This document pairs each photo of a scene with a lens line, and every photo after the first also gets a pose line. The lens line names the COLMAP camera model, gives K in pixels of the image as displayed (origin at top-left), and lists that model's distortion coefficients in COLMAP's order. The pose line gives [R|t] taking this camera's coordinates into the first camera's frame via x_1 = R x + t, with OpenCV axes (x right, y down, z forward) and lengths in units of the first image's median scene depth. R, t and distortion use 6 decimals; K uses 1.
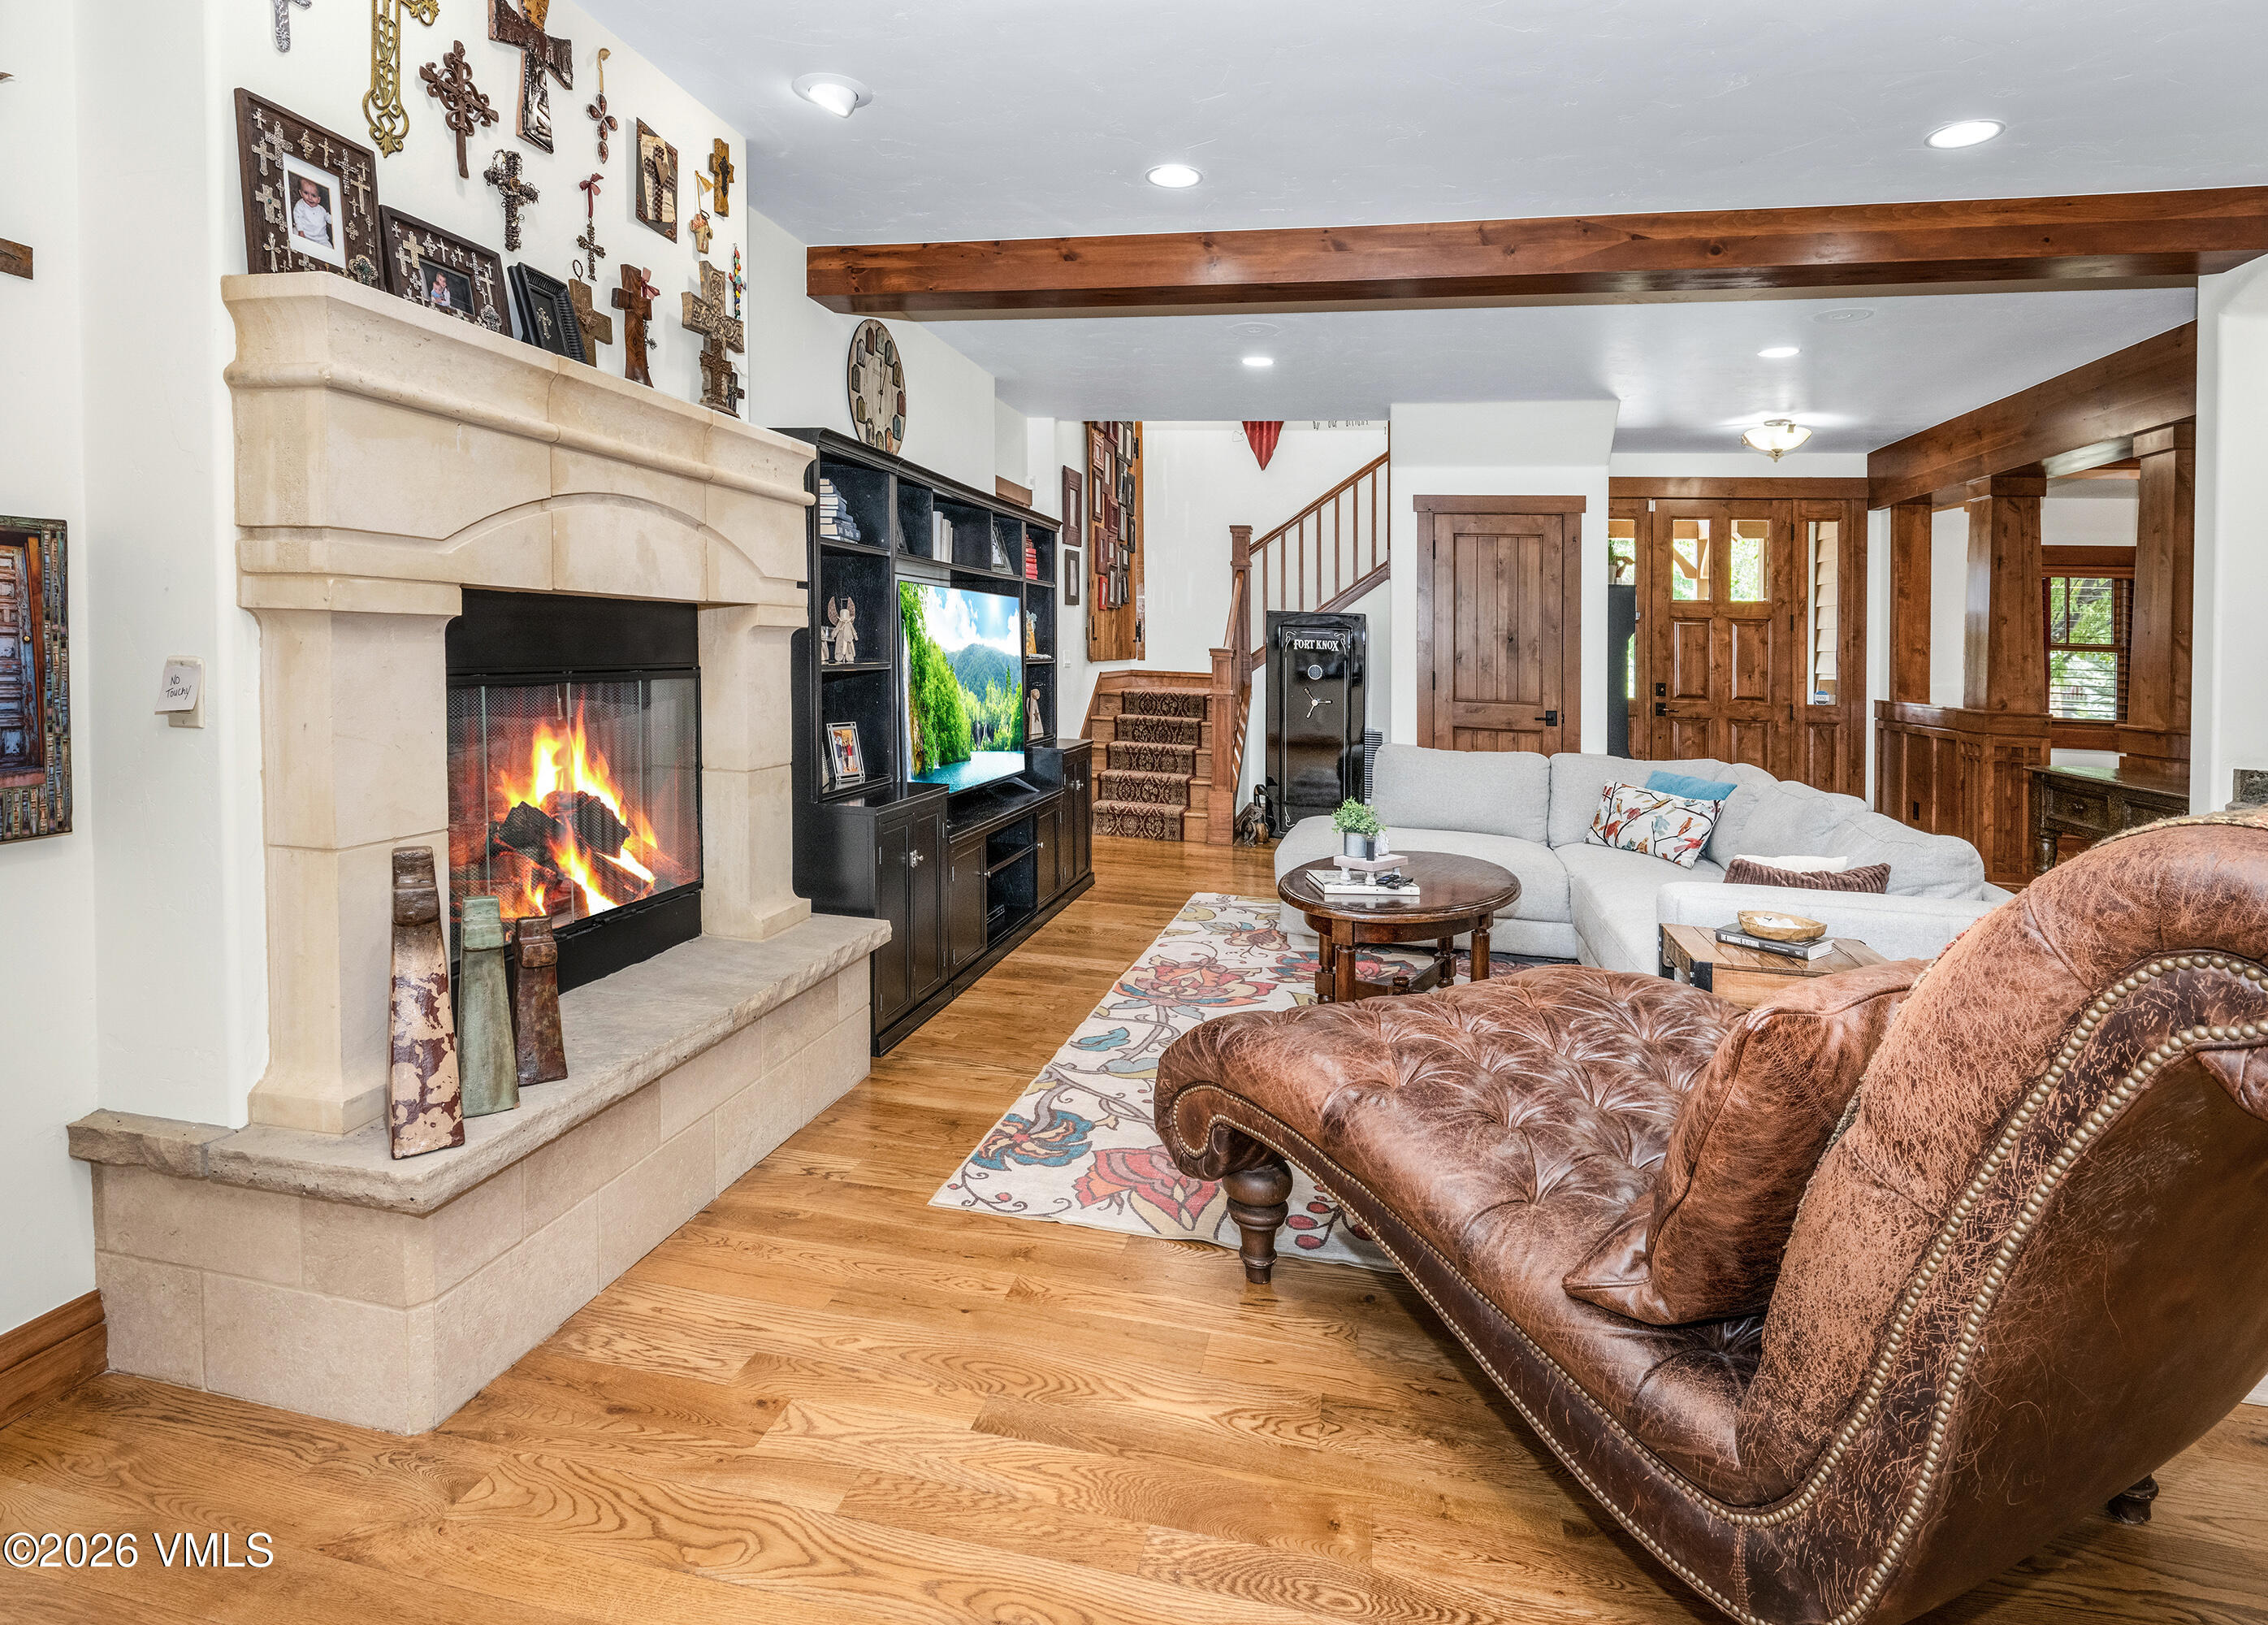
lens RADIAL K [[1101.4, 0, 1146.9], [0, 1101.4, 667.2], [0, 0, 1]] dist [-0.000870, -0.000348]
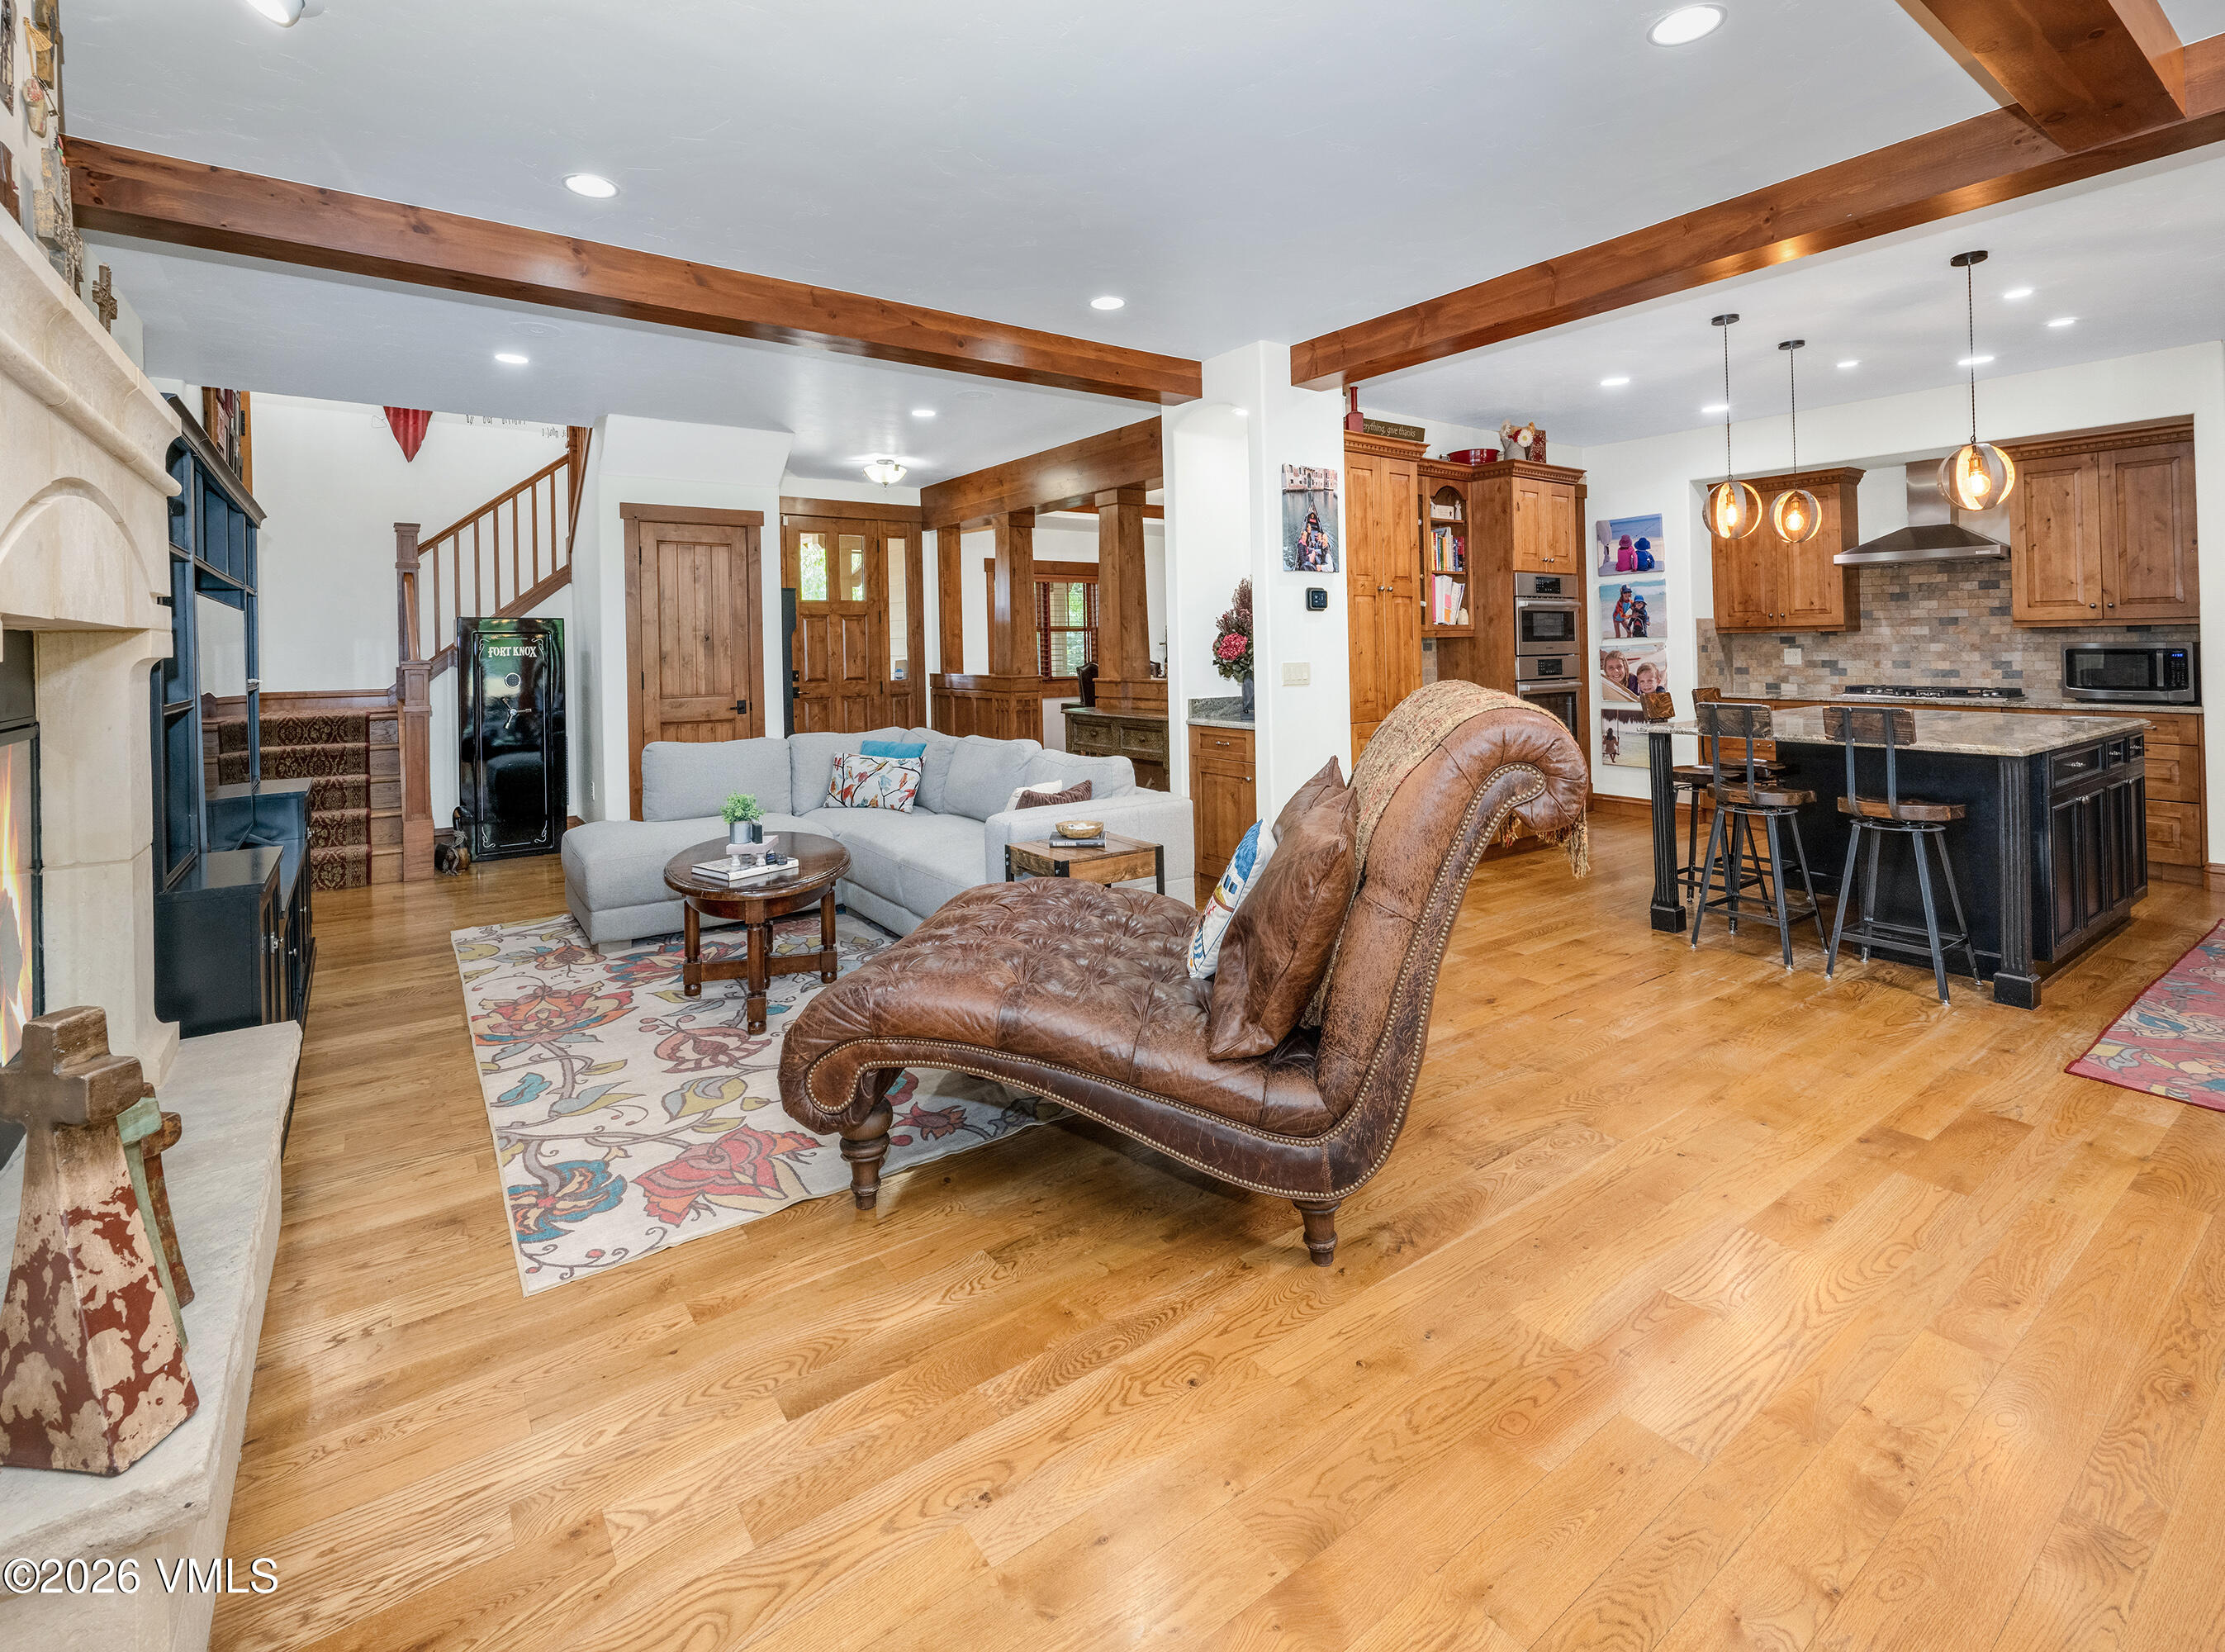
lens RADIAL K [[1016.9, 0, 1104.1], [0, 1016.9, 627.0], [0, 0, 1]] dist [-0.000923, -0.000044]
pose [[0.673801, -0.029123, 0.738339, -0.160541], [0.052812, 0.998566, -0.008809, -0.007094], [-0.737023, 0.044929, 0.674372, 0.025988]]
